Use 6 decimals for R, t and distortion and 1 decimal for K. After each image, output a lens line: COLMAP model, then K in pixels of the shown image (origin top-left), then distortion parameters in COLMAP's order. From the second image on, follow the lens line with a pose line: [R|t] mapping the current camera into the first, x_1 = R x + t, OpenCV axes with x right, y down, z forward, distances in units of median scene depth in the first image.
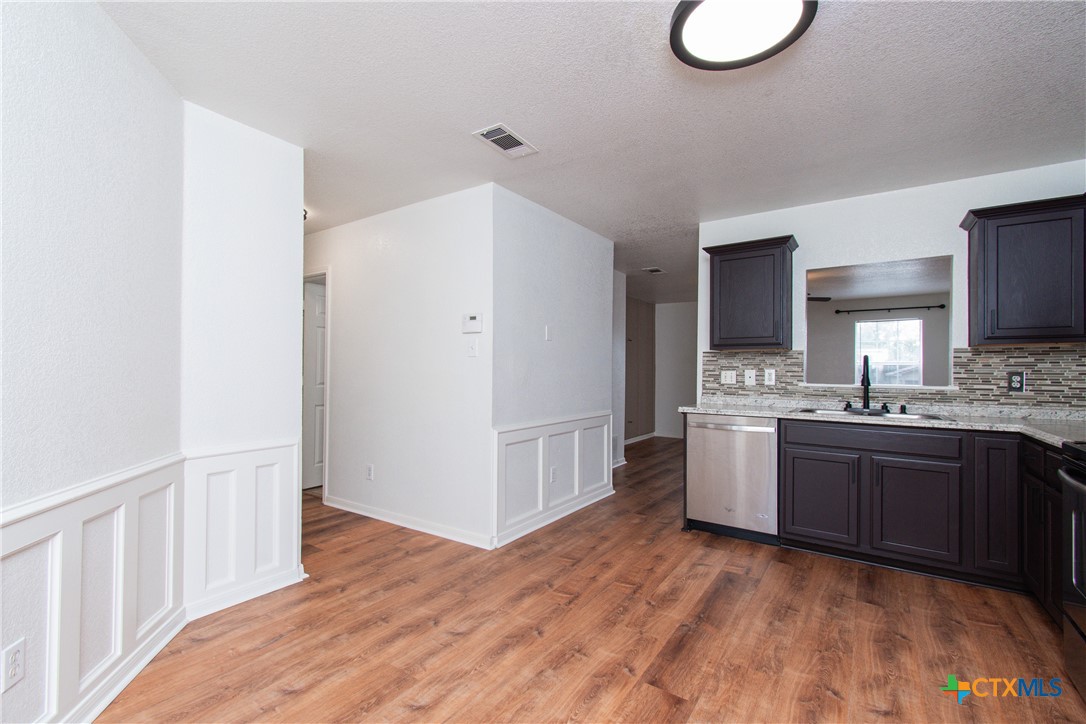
lens RADIAL K [[477.1, 0, 539.6], [0, 477.1, 376.0], [0, 0, 1]] dist [0.001558, 0.000600]
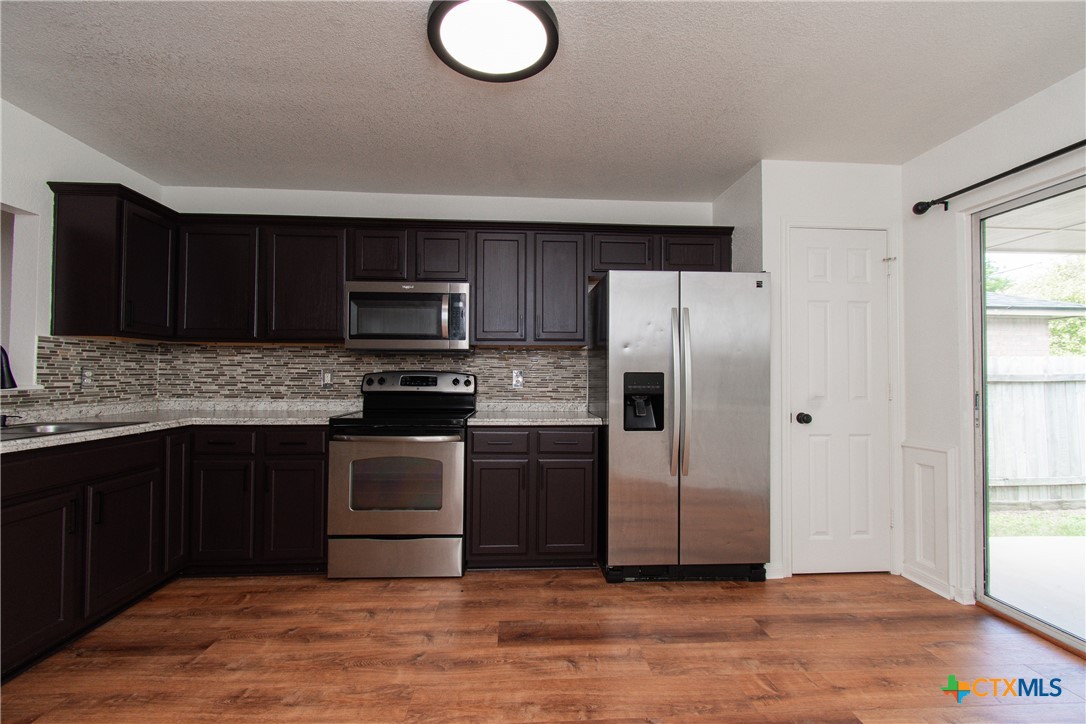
lens RADIAL K [[477.1, 0, 544.8], [0, 477.1, 361.9], [0, 0, 1]] dist [0.001558, 0.000600]
pose [[-0.627843, 0.007069, 0.778308, -0.311352], [-0.008308, 0.999841, -0.015783, -0.012112], [-0.778296, -0.016376, -0.627684, 1.015181]]
